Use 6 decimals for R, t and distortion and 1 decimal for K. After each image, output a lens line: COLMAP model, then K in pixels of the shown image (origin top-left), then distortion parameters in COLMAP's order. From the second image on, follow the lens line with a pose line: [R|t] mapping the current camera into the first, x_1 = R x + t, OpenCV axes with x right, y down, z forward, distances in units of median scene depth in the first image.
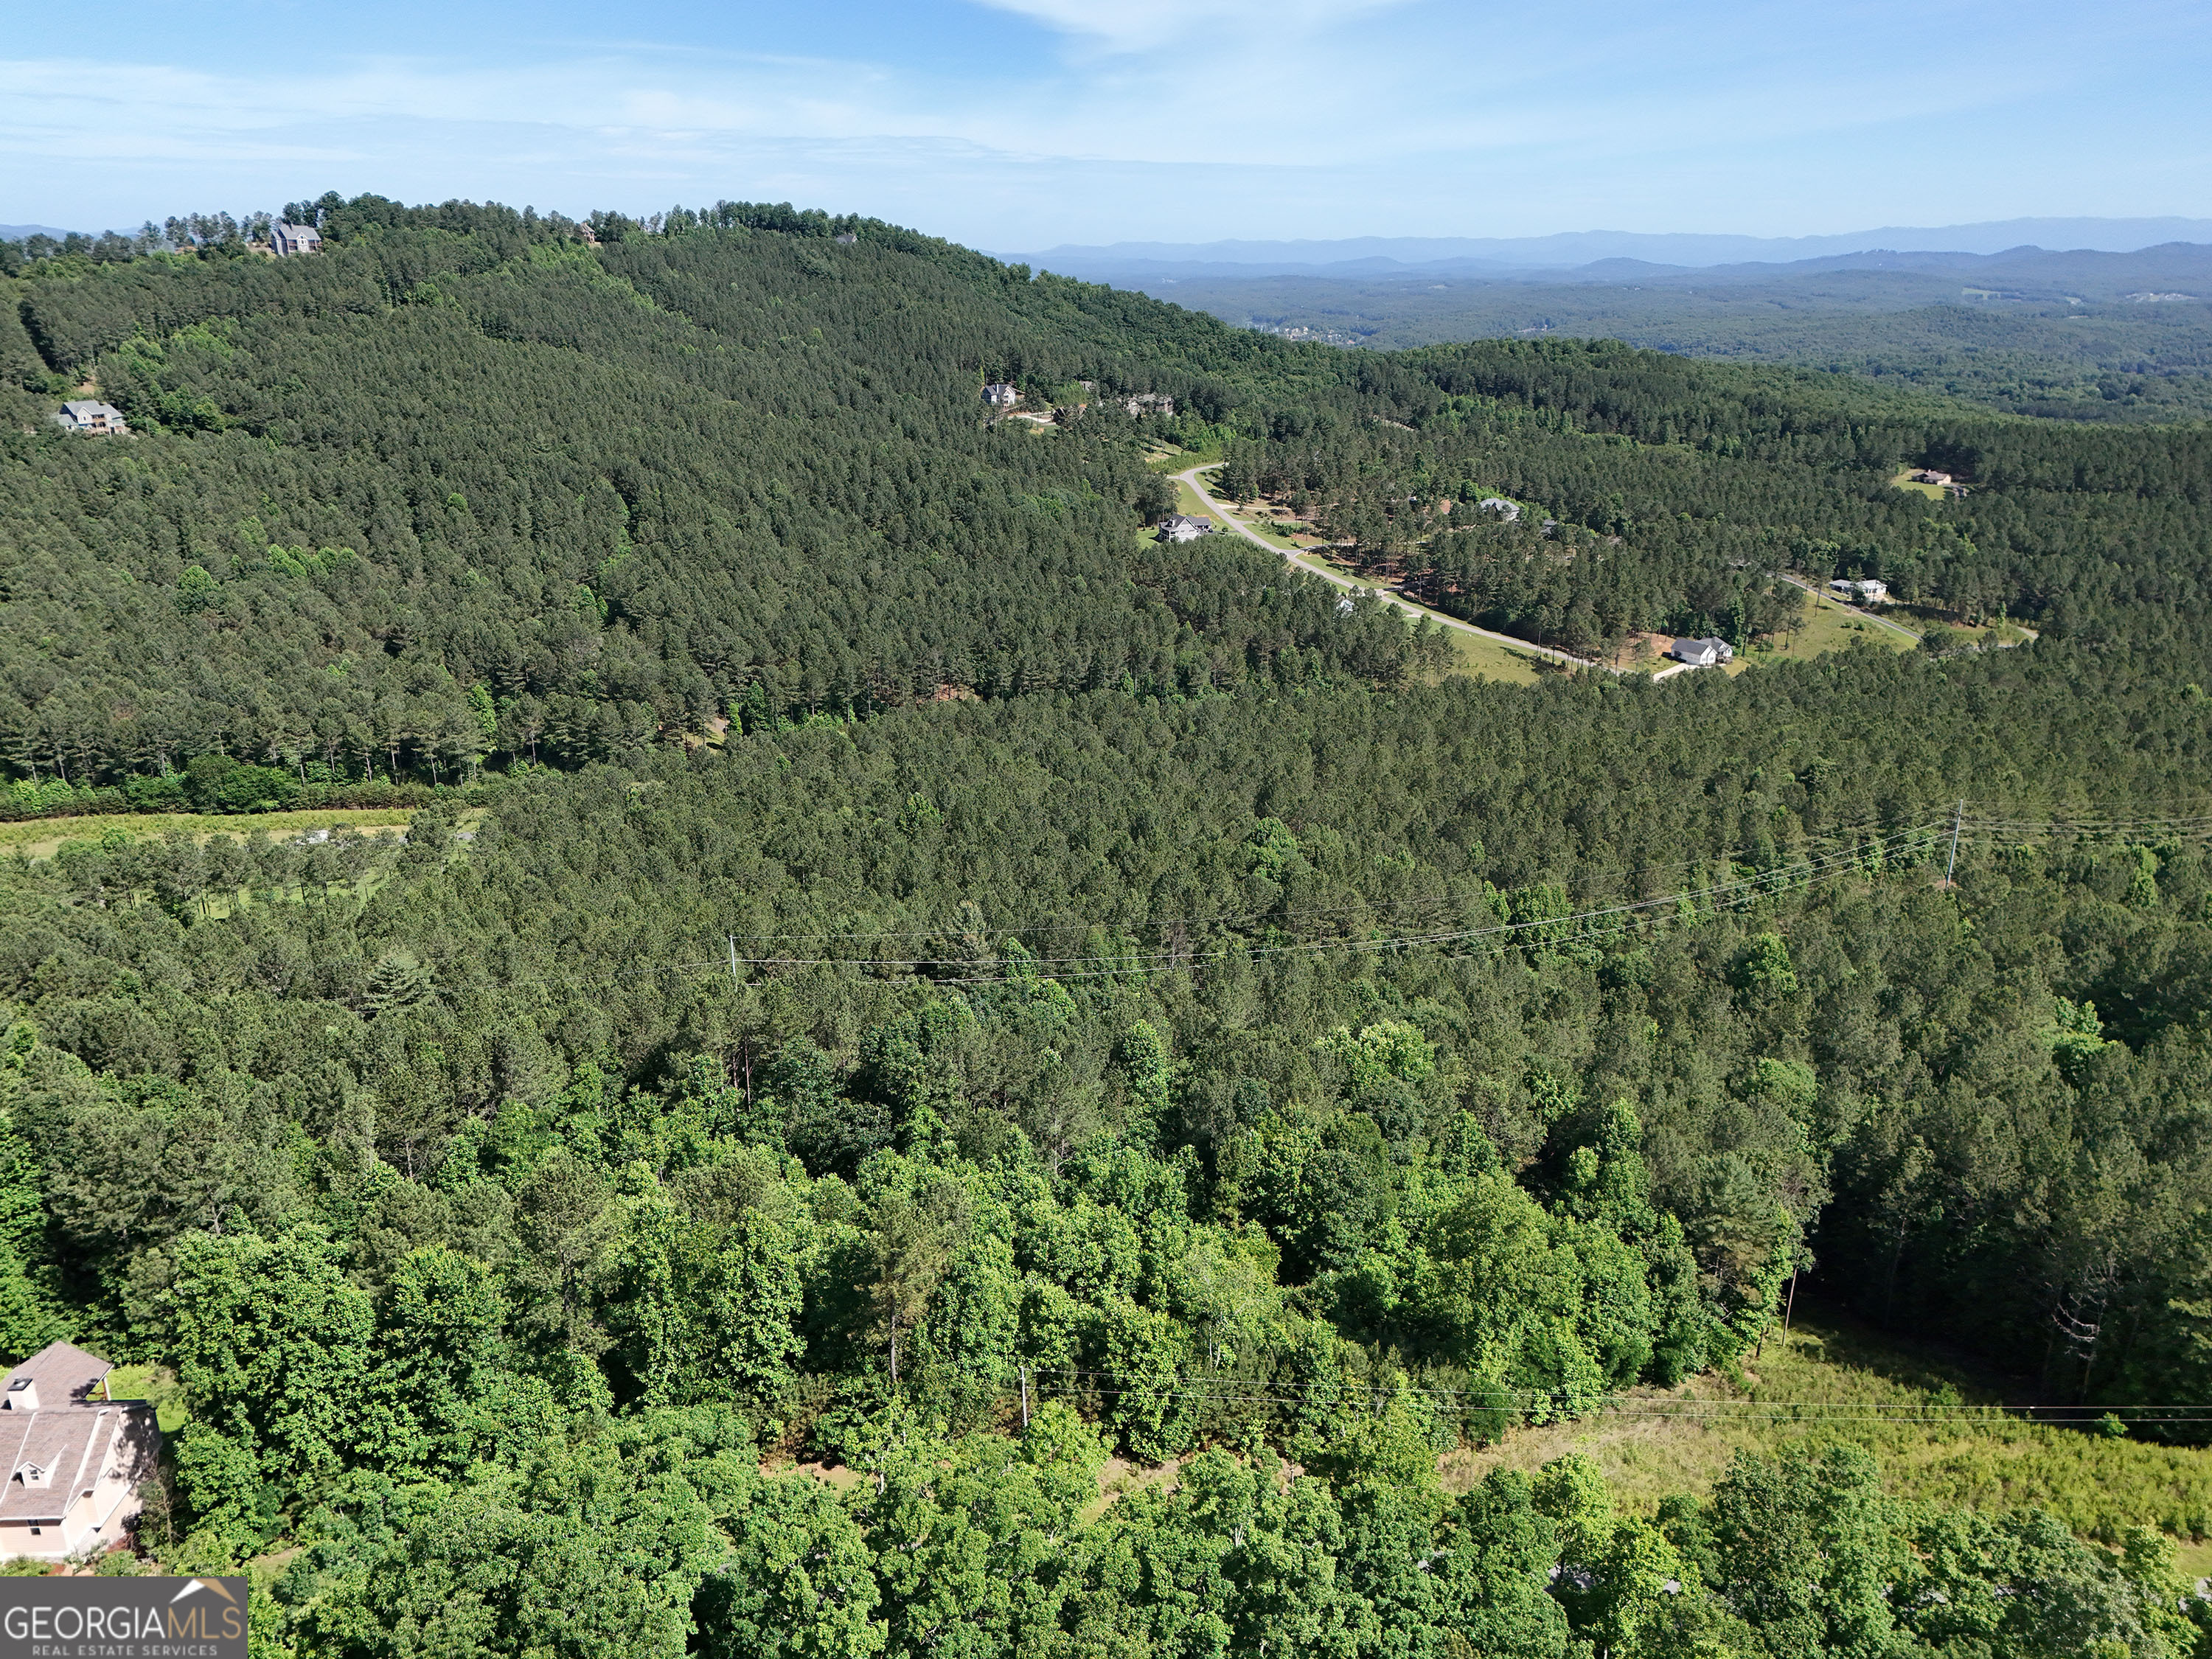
lens RADIAL K [[1639.7, 0, 1081.4], [0, 1639.7, 826.2], [0, 0, 1]] dist [0.070348, -0.077734]
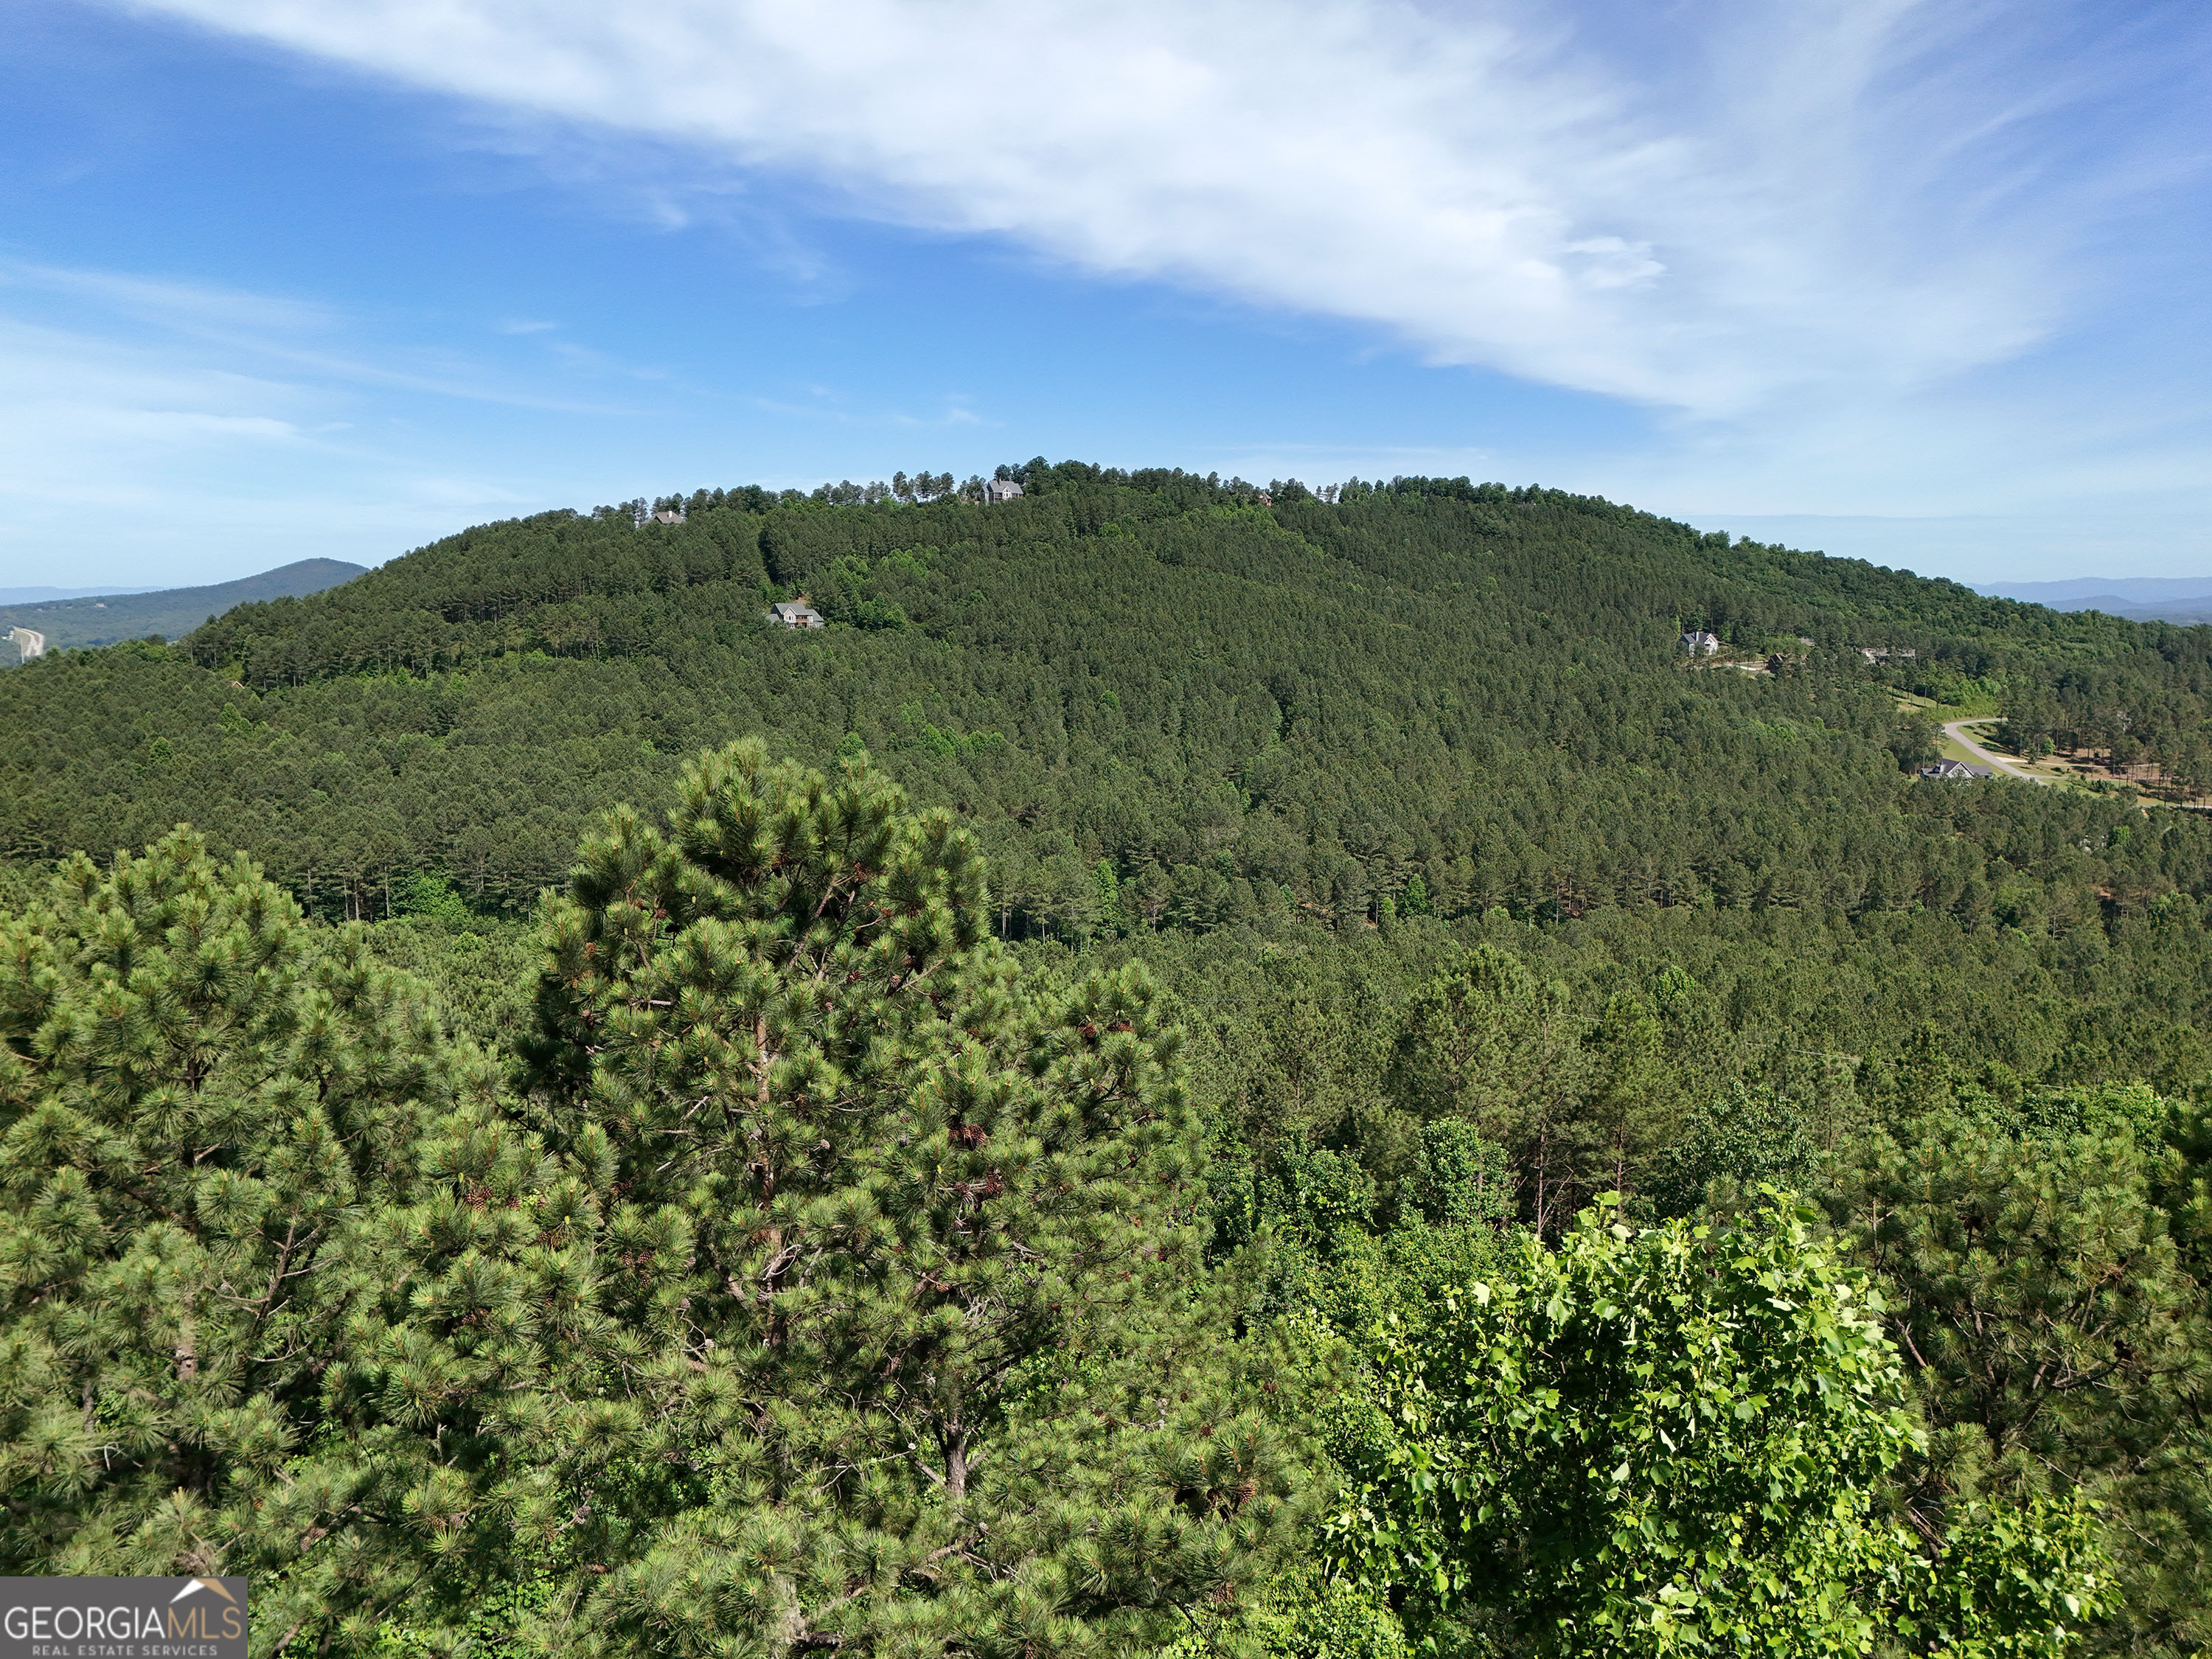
lens RADIAL K [[1614.5, 0, 1072.8], [0, 1614.5, 830.5], [0, 0, 1]] dist [0.068477, -0.052551]
pose [[0.926533, 0.047704, -0.373176, -0.042905], [-0.118998, 0.978161, -0.170412, 0.036473], [0.356897, 0.202300, 0.911975, 0.148798]]
